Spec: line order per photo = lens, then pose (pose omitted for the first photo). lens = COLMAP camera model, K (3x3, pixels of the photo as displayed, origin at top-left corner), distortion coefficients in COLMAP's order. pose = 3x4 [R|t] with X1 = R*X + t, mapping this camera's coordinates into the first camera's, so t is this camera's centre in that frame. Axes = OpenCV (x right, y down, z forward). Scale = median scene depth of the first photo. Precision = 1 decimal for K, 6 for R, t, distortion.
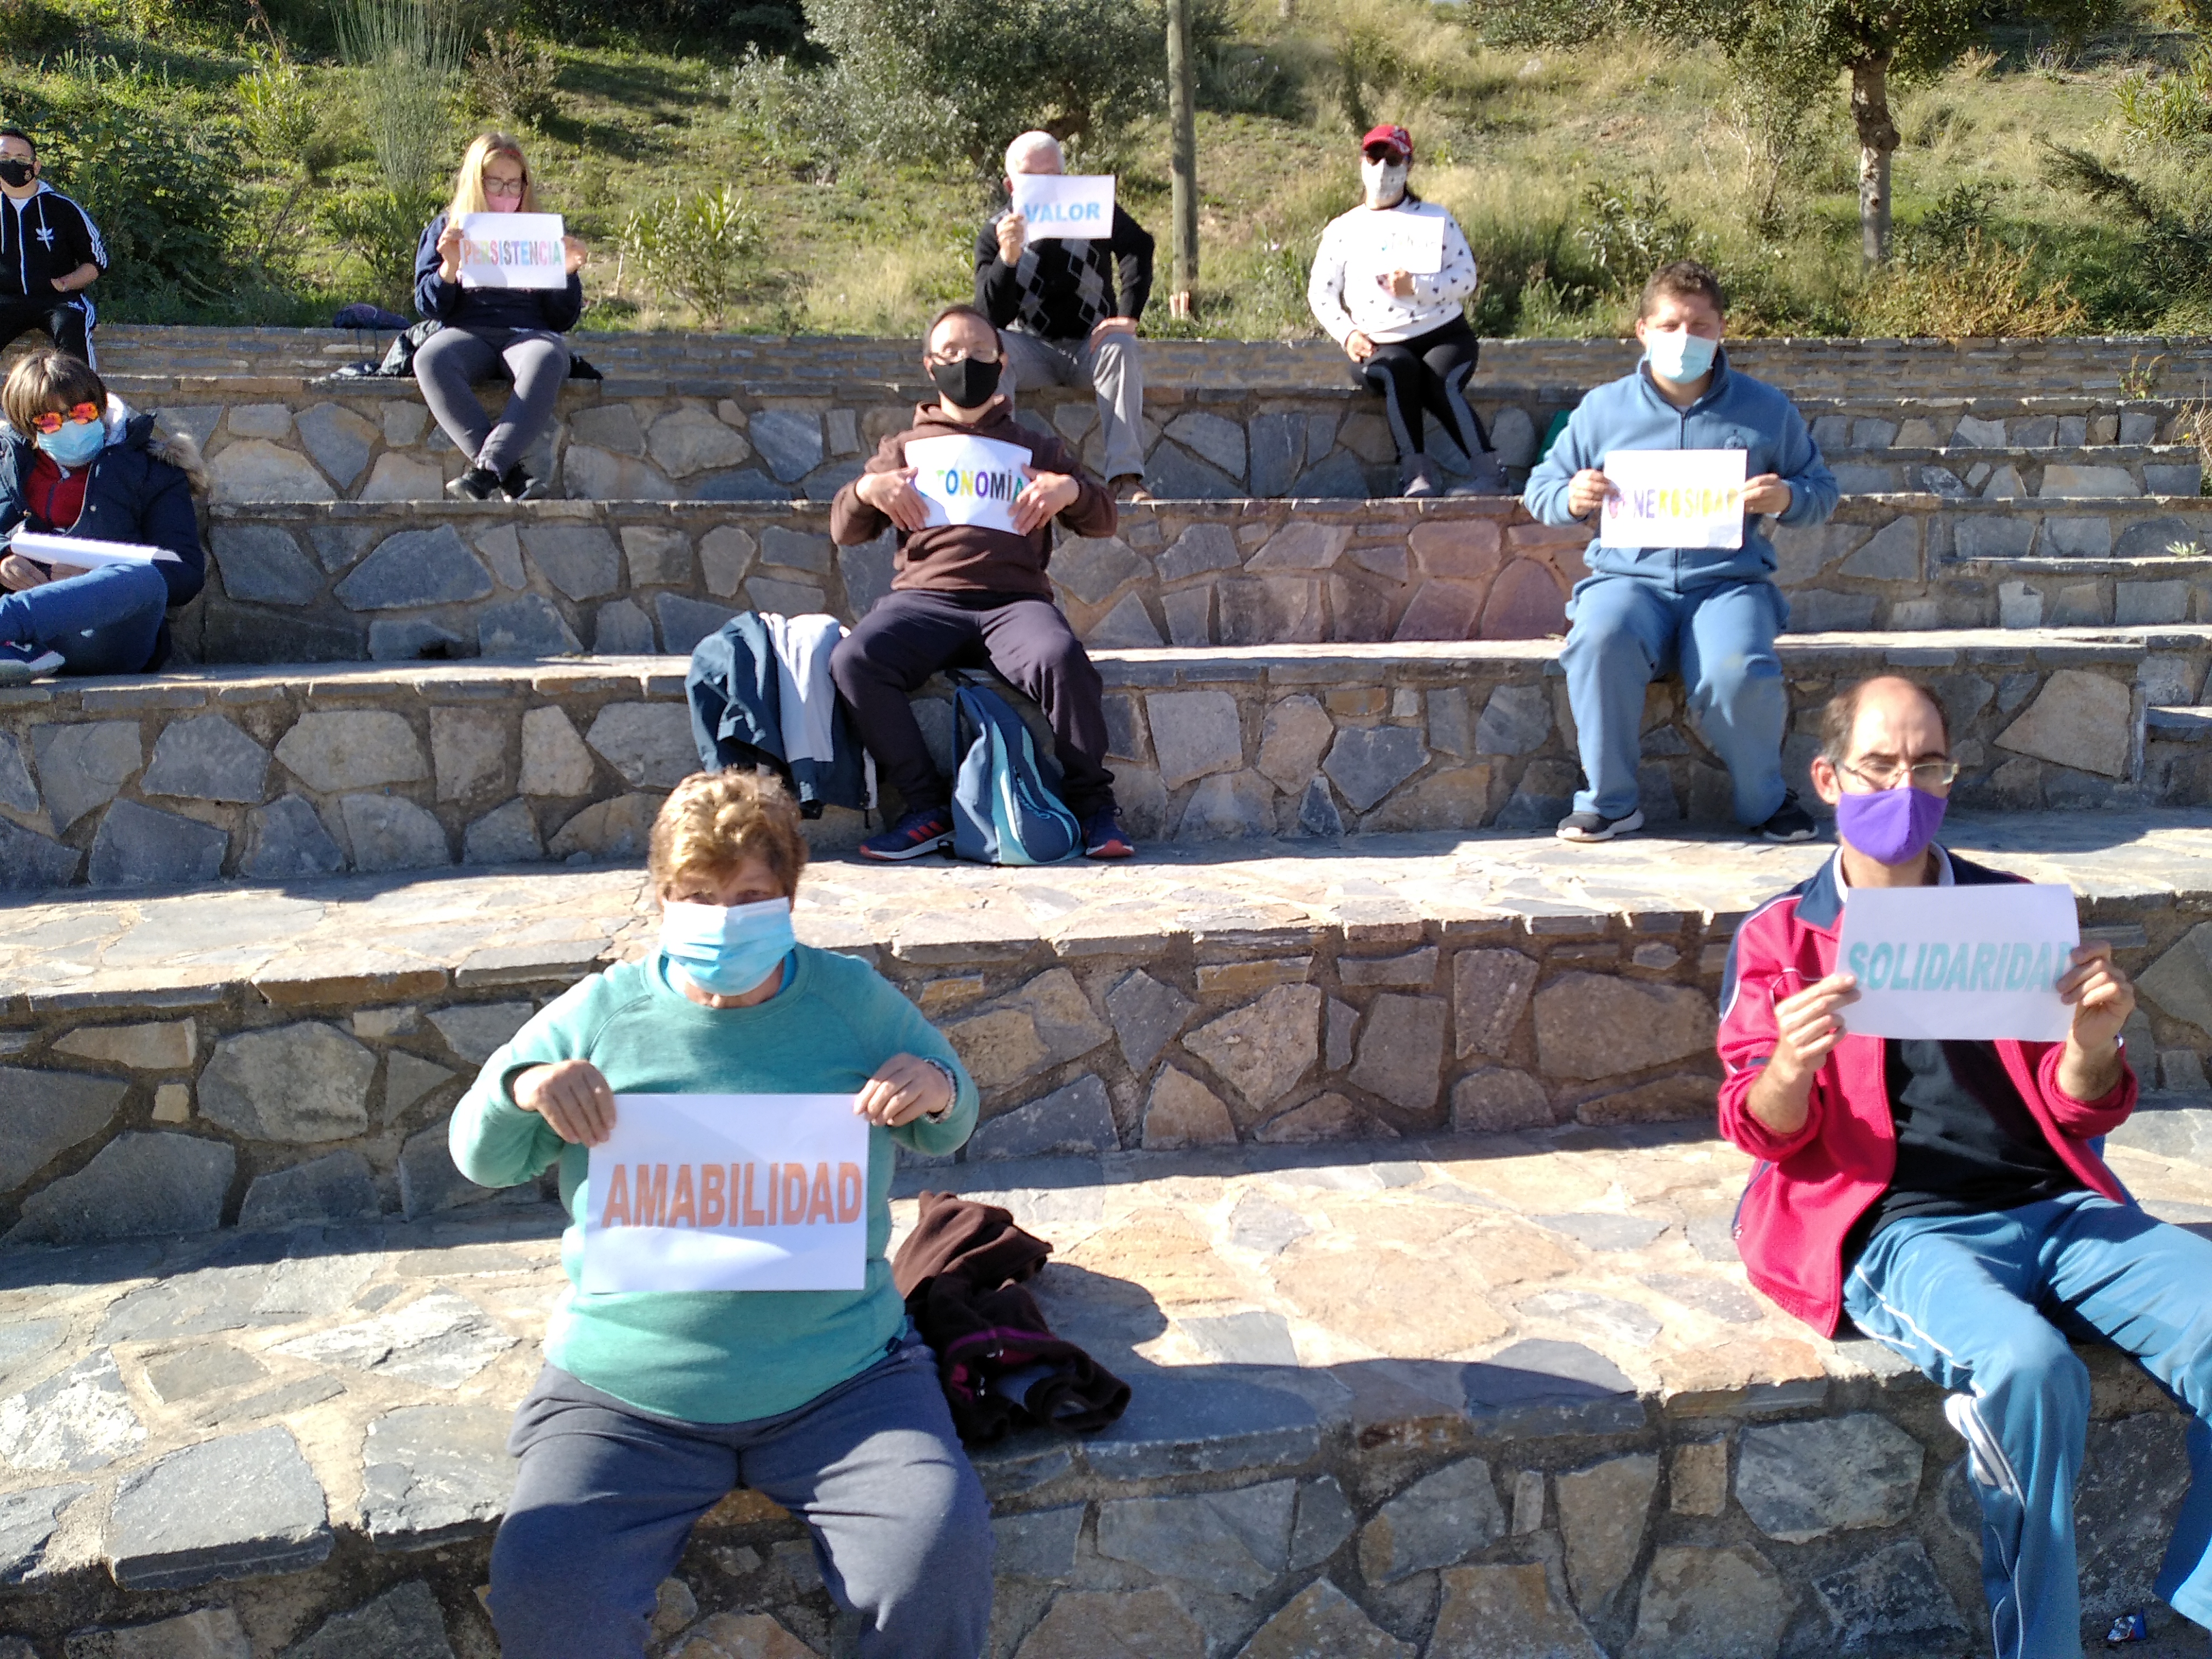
lens RADIAL K [[1844.8, 0, 1116.9], [0, 1844.8, 815.0], [0, 0, 1]] dist [0.061718, -0.143277]
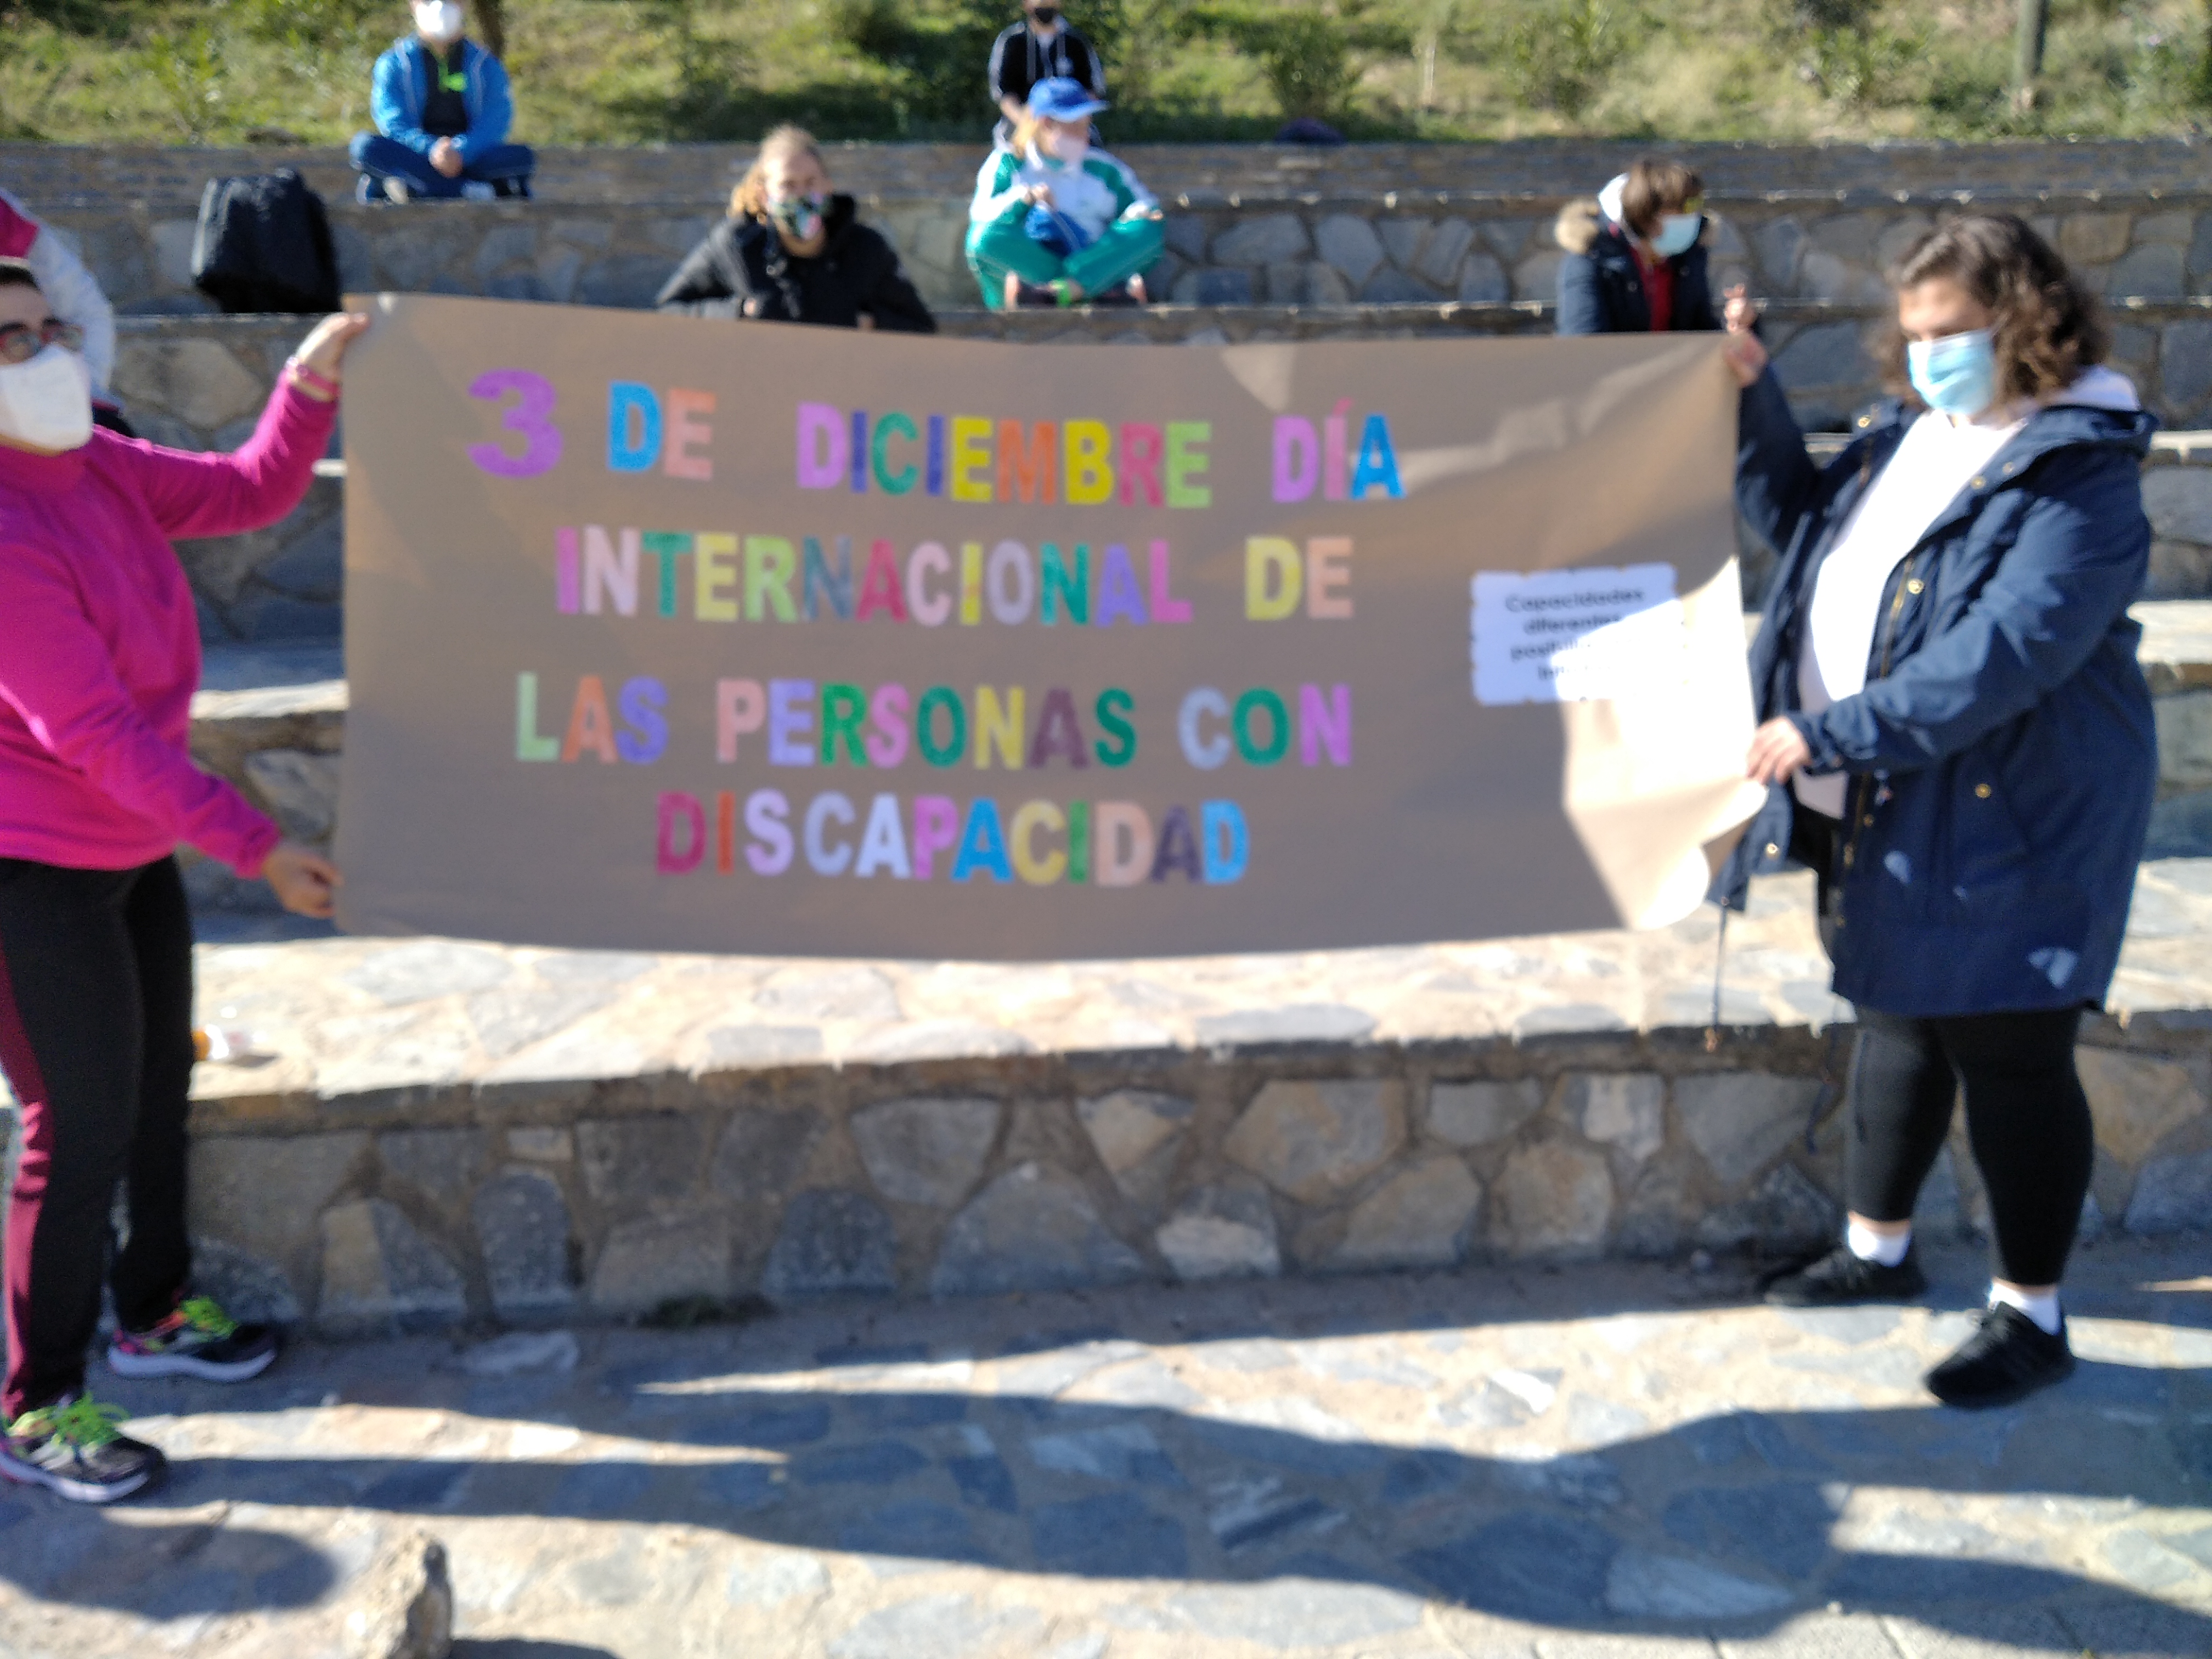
lens RADIAL K [[1903.5, 0, 1106.0], [0, 1903.5, 829.5], [0, 0, 1]] dist [-0.017784, -0.004977]
pose [[0.980801, 0.042329, -0.190360, -0.482288], [-0.022820, 0.994364, 0.103533, 0.043300], [0.193669, -0.097201, 0.976240, -0.258142]]
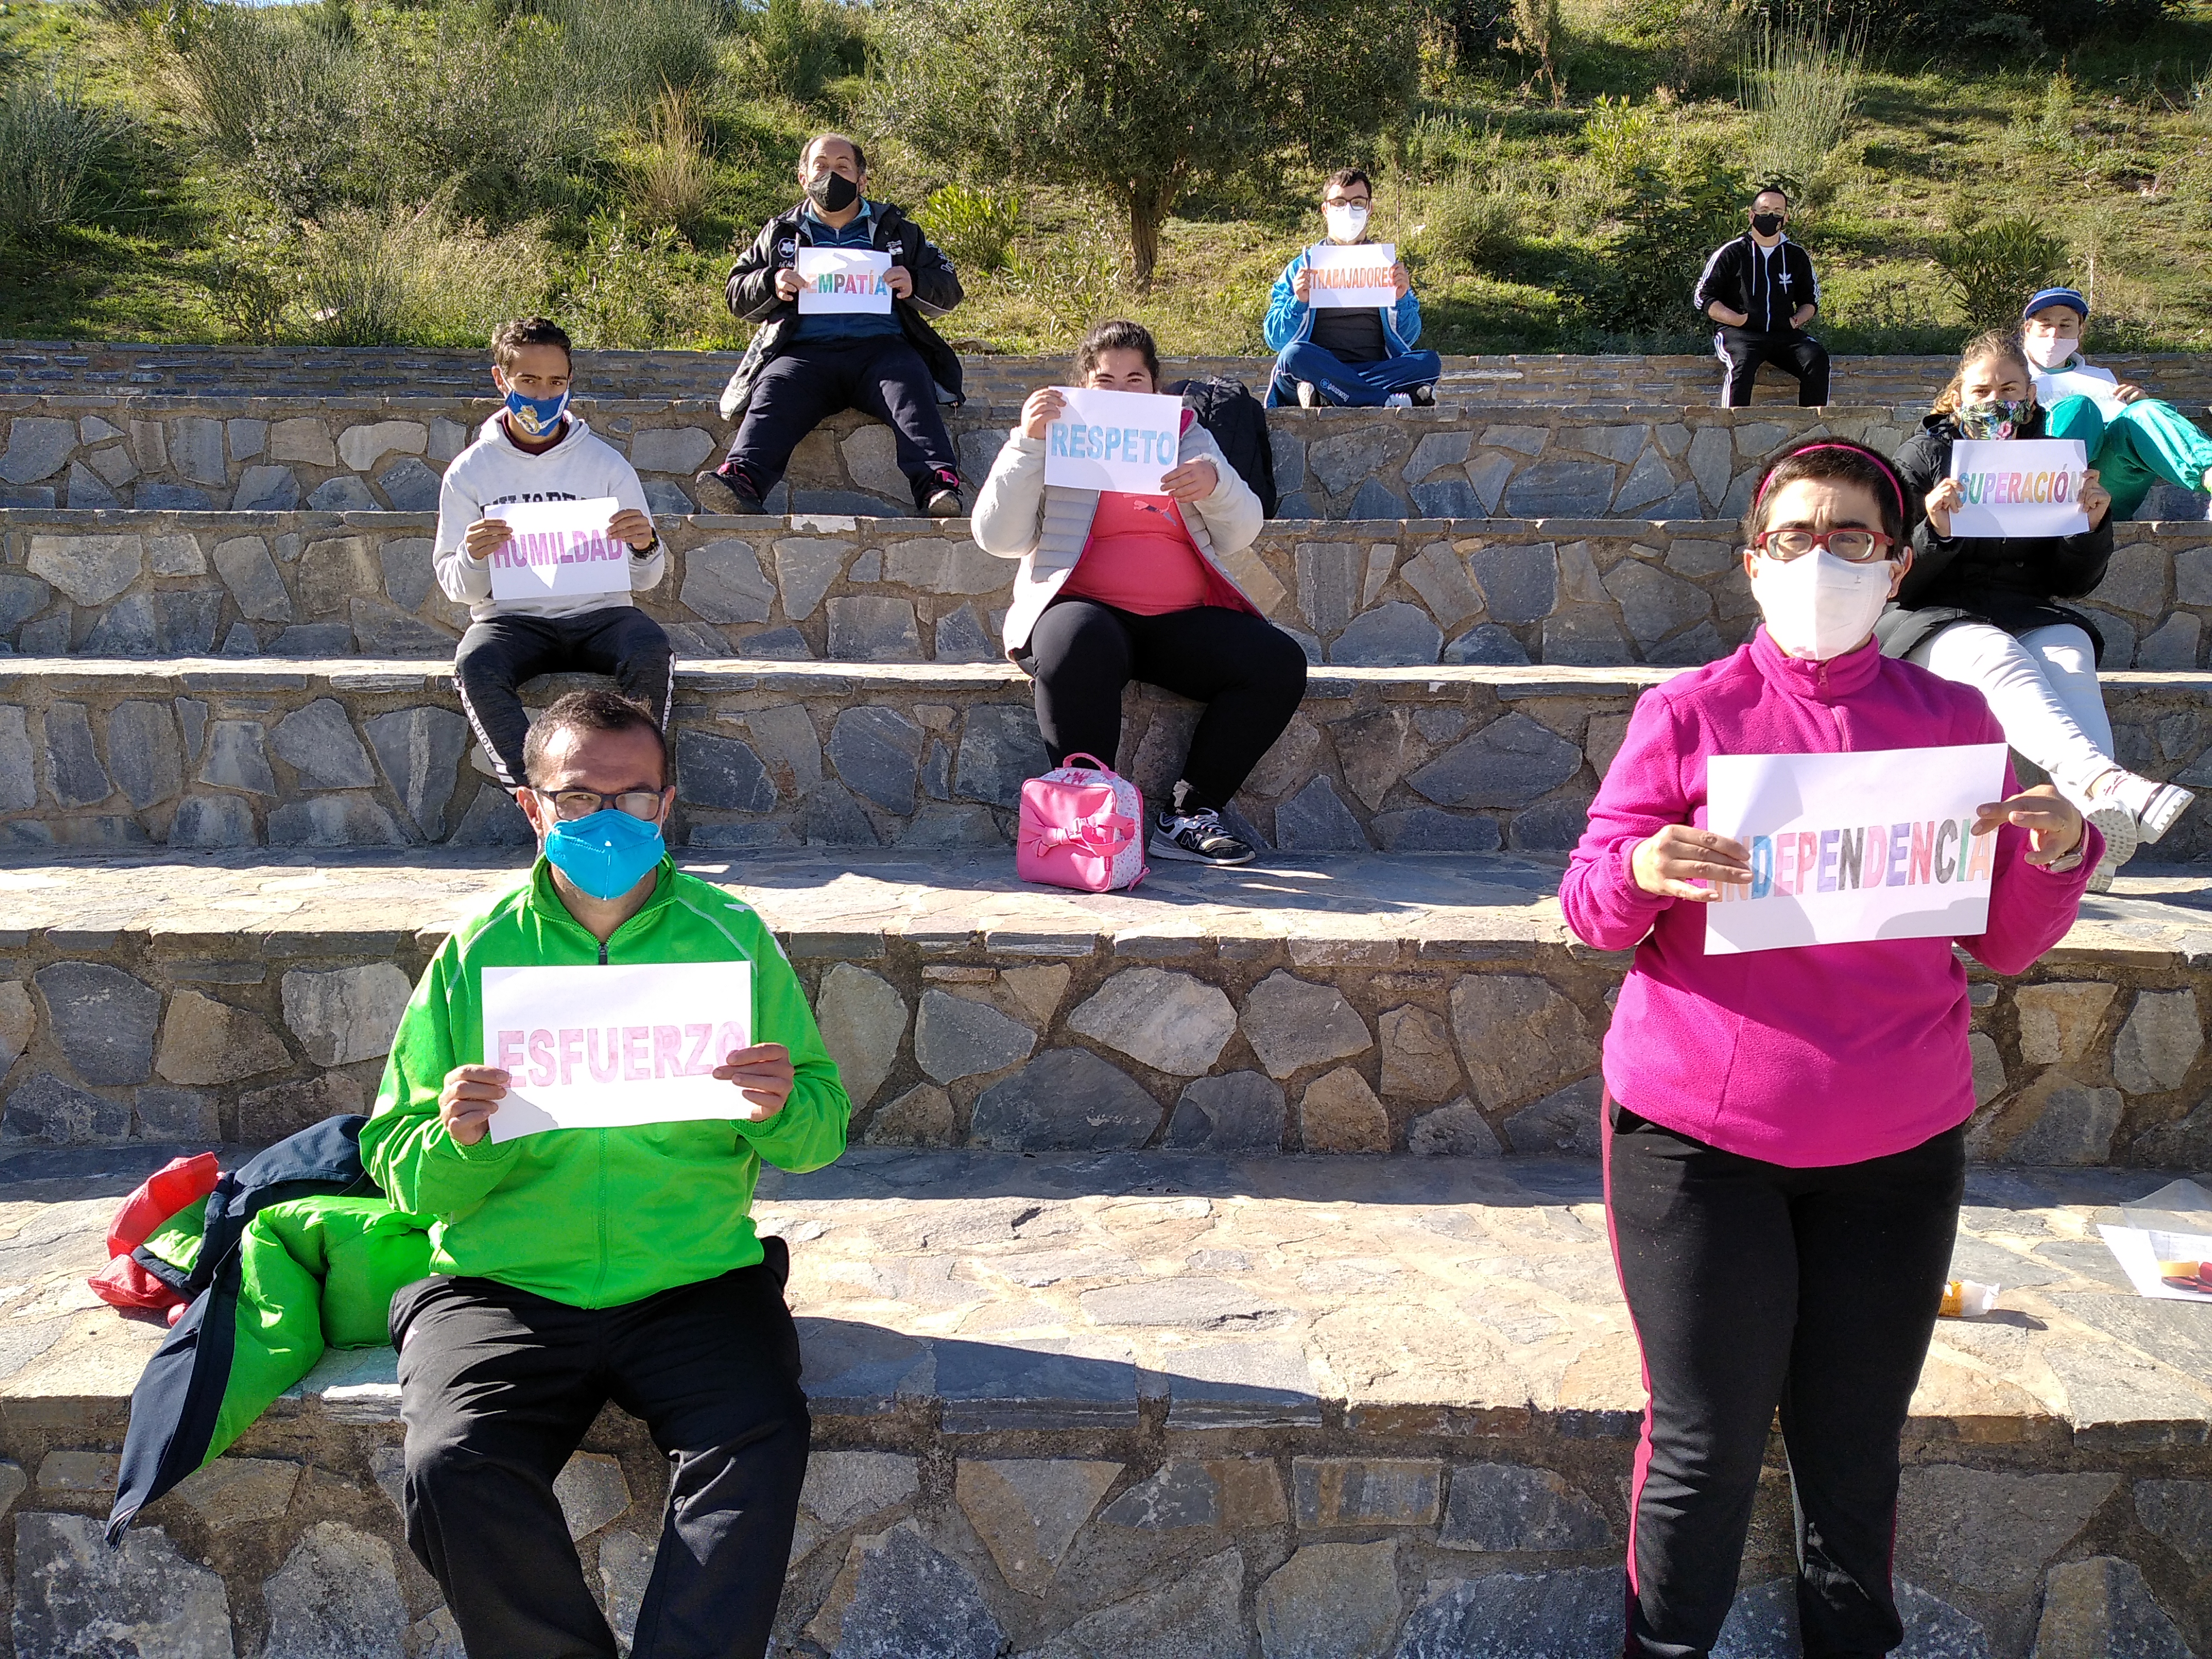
lens RADIAL K [[1844.8, 0, 1116.9], [0, 1844.8, 815.0], [0, 0, 1]] dist [0.061718, -0.143277]
pose [[0.933375, 0.061169, -0.353651, -0.832972], [-0.062796, 0.998003, 0.006884, 0.042795], [0.353366, 0.015783, 0.935352, -0.283657]]
